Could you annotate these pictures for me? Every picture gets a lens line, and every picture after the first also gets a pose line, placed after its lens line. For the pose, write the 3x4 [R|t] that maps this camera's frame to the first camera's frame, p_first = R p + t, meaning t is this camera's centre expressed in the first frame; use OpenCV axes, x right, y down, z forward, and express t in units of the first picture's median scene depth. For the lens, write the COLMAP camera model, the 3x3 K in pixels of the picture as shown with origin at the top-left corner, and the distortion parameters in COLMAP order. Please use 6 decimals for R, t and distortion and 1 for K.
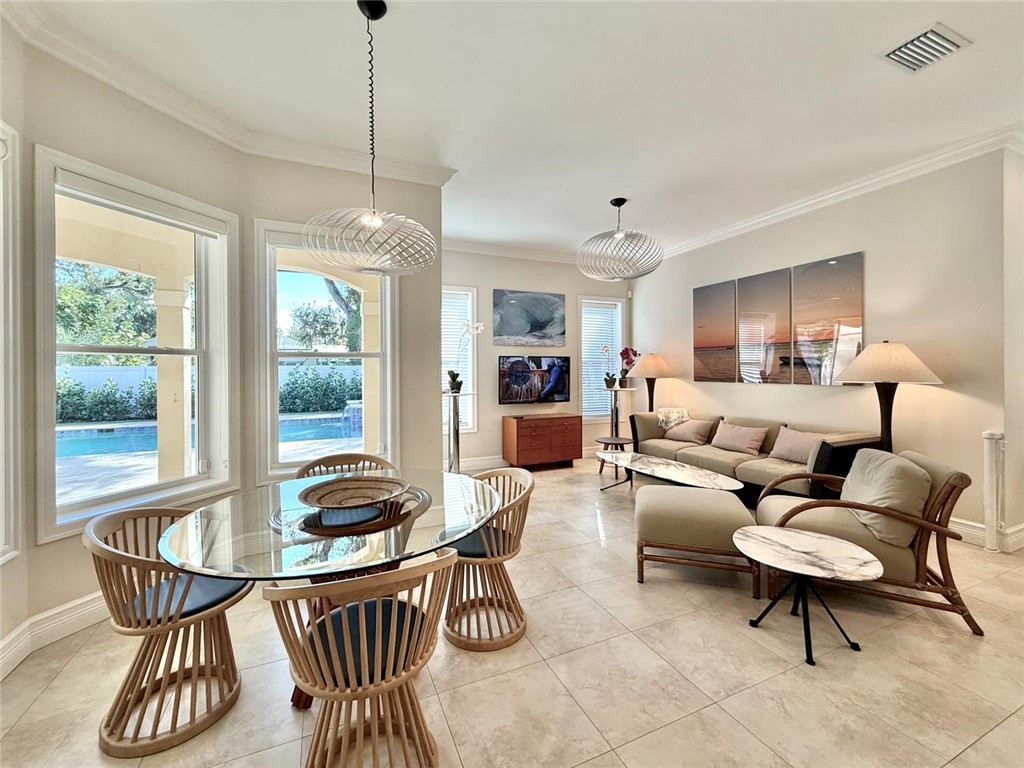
lens RADIAL K [[423.2, 0, 508.4], [0, 423.2, 371.2], [0, 0, 1]] dist [0.000237, 0.000126]
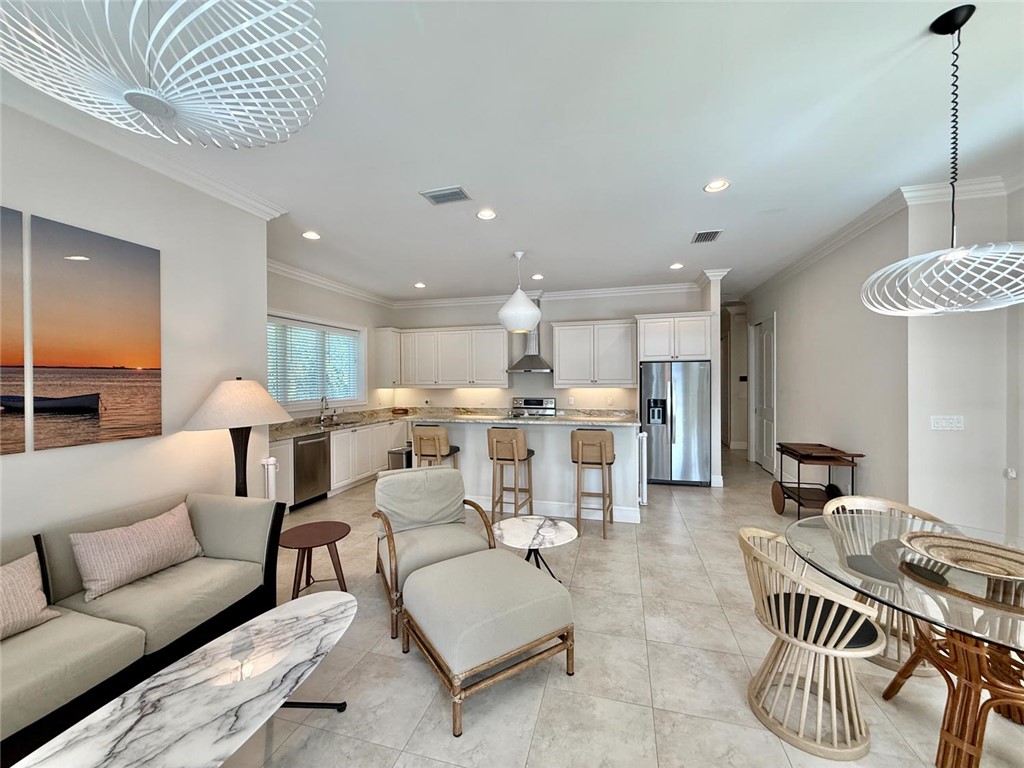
lens RADIAL K [[407.3, 0, 508.1], [0, 407.3, 383.3], [0, 0, 1]] dist [0.000921, -0.000122]
pose [[-0.773542, 0.007587, 0.633700, -0.045904], [0.014363, 0.999881, 0.005560, -0.033285], [-0.633583, 0.013403, -0.773559, 0.786762]]
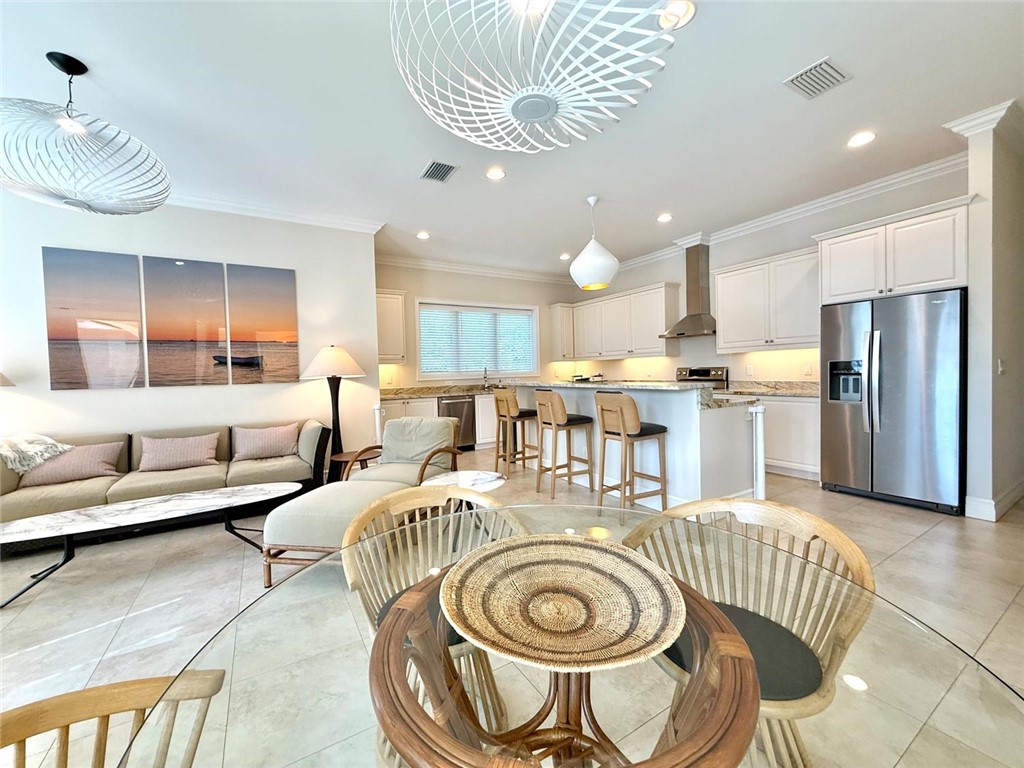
lens RADIAL K [[407.3, 0, 508.1], [0, 407.3, 383.3], [0, 0, 1]] dist [0.000921, -0.000122]
pose [[-0.123232, -0.018259, 0.992210, -0.264632], [0.031416, 0.999258, 0.022291, 0.021652], [-0.991881, 0.033918, -0.122567, 0.372558]]
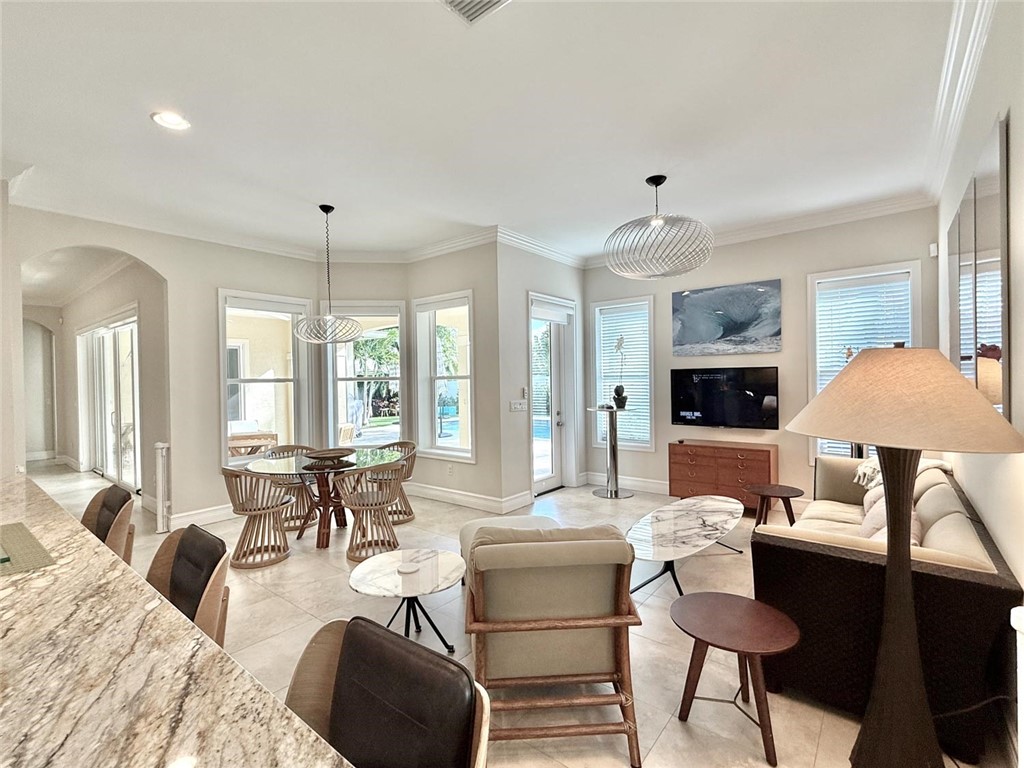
lens RADIAL K [[468.7, 0, 508.1], [0, 468.7, 383.5], [0, 0, 1]] dist [-0.002093, -0.000077]
pose [[0.455482, 0.007522, -0.890213, 0.686906], [0.012417, 0.999813, 0.014801, -0.024823], [0.890159, -0.017795, 0.455303, 0.254905]]
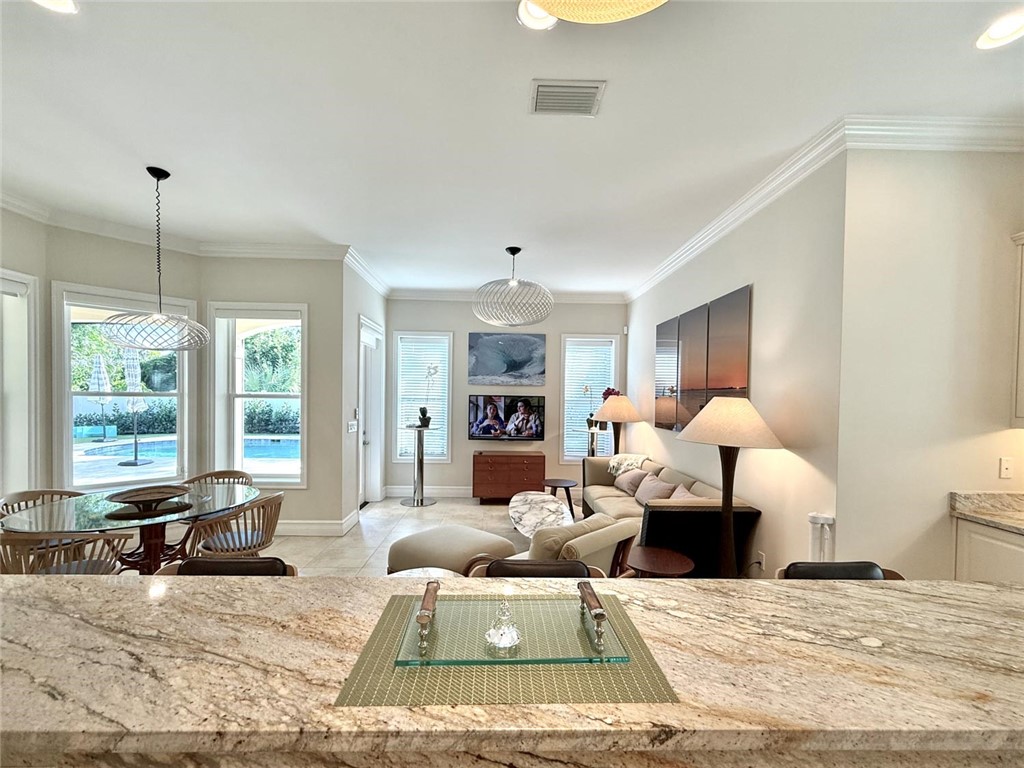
lens RADIAL K [[430.9, 0, 507.3], [0, 430.9, 403.3], [0, 0, 1]] dist [0.001390, 0.000046]
pose [[0.923877, 0.026698, -0.381757, 0.487740], [-0.021993, 0.999619, 0.016684, -0.034738], [0.382057, -0.007018, 0.924112, 0.018847]]
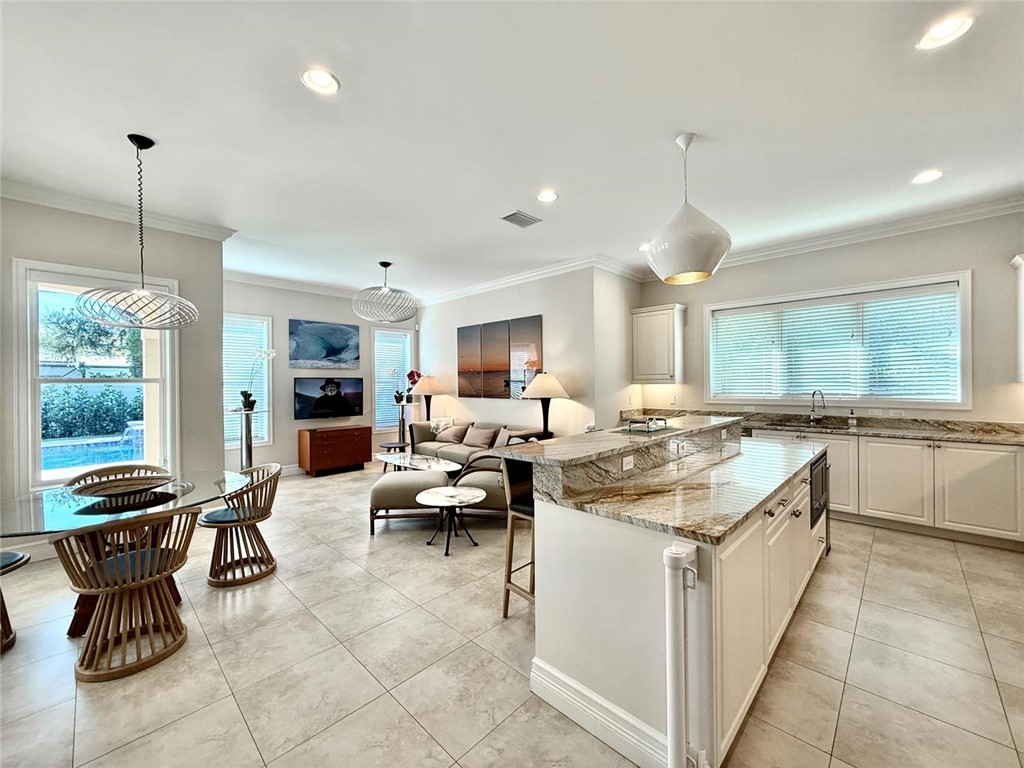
lens RADIAL K [[407.3, 0, 508.1], [0, 407.3, 383.3], [0, 0, 1]] dist [0.000921, -0.000122]
pose [[0.927733, -0.002532, 0.373237, 0.103789], [0.004032, 0.999987, -0.003238, -0.014496], [-0.373224, 0.004509, 0.927730, -0.243950]]
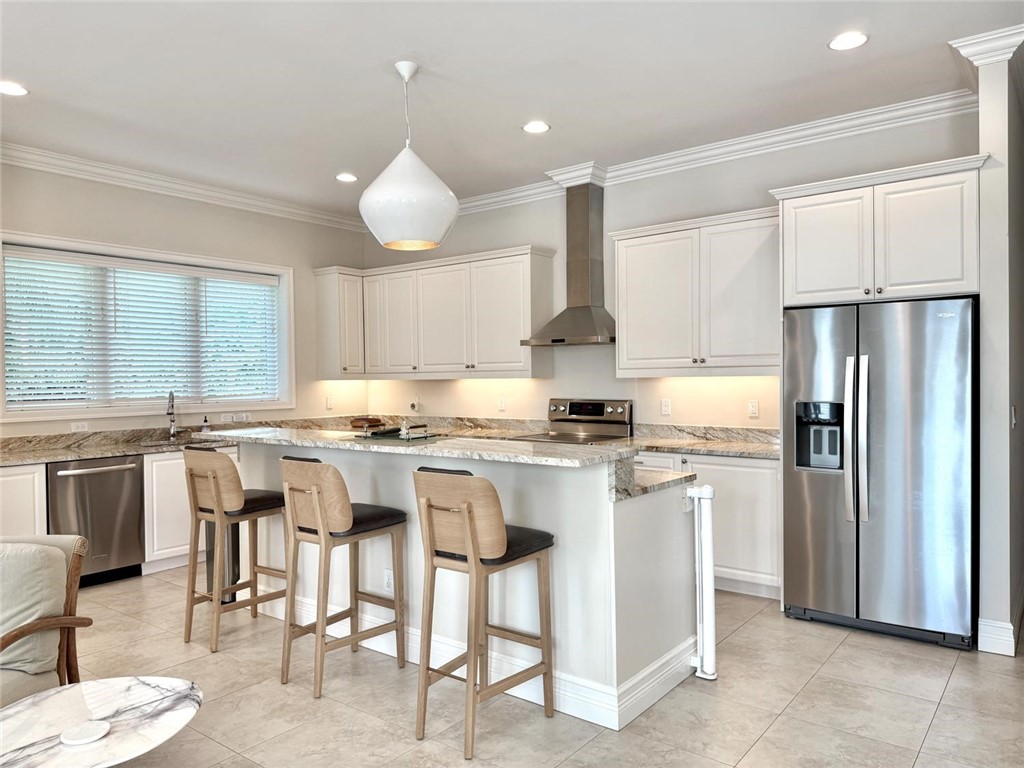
lens RADIAL K [[714.5, 0, 510.7], [0, 714.5, 389.2], [0, 0, 1]] dist [0.087123, -0.120351]
pose [[-0.472400, -0.001439, 0.881383, -0.158515], [0.017185, 0.999794, 0.010844, -0.007808], [-0.881217, 0.020269, -0.472278, 0.348323]]
